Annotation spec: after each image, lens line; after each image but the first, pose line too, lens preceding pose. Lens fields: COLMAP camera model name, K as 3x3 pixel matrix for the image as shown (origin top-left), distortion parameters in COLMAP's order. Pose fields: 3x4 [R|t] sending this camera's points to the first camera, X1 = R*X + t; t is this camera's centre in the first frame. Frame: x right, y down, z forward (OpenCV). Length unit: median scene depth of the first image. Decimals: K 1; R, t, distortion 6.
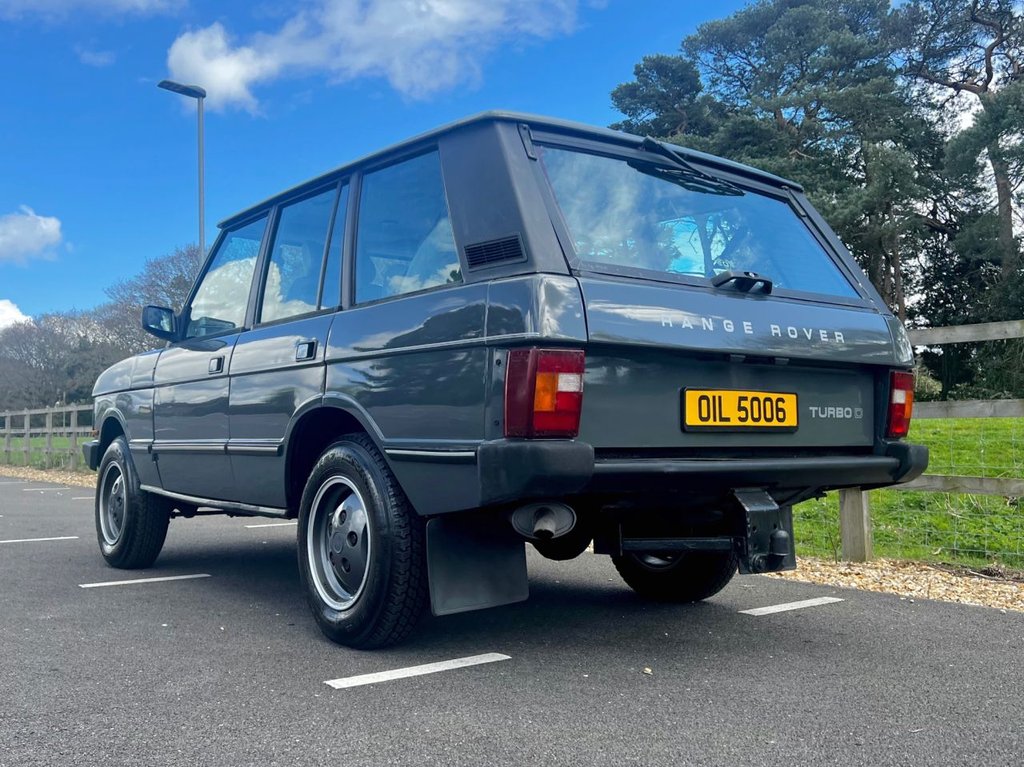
lens RADIAL K [[1038.3, 0, 522.5], [0, 1038.3, 387.2], [0, 0, 1]] dist [0.004949, 0.000000]
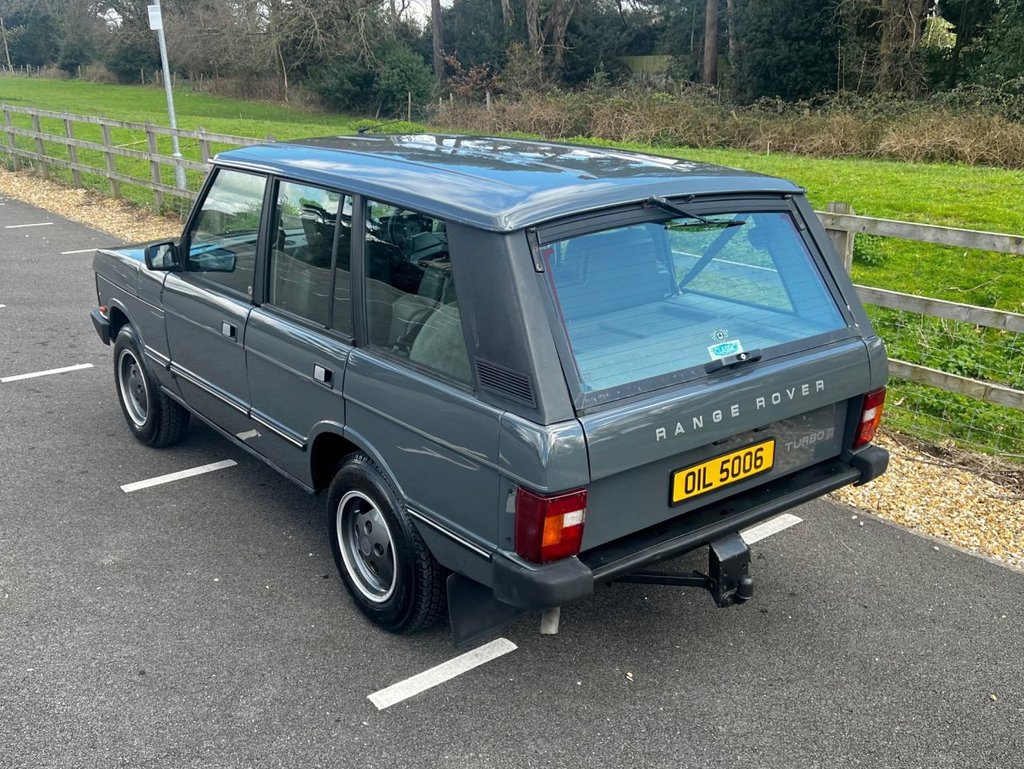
lens RADIAL K [[1038.3, 0, 527.3], [0, 1038.3, 450.1], [0, 0, 1]] dist [0.004949, 0.000000]
pose [[0.999818, -0.004622, 0.018505, -0.021520], [-0.003342, 0.912718, 0.408577, -0.455444], [-0.018778, -0.408564, 0.912536, -0.010326]]
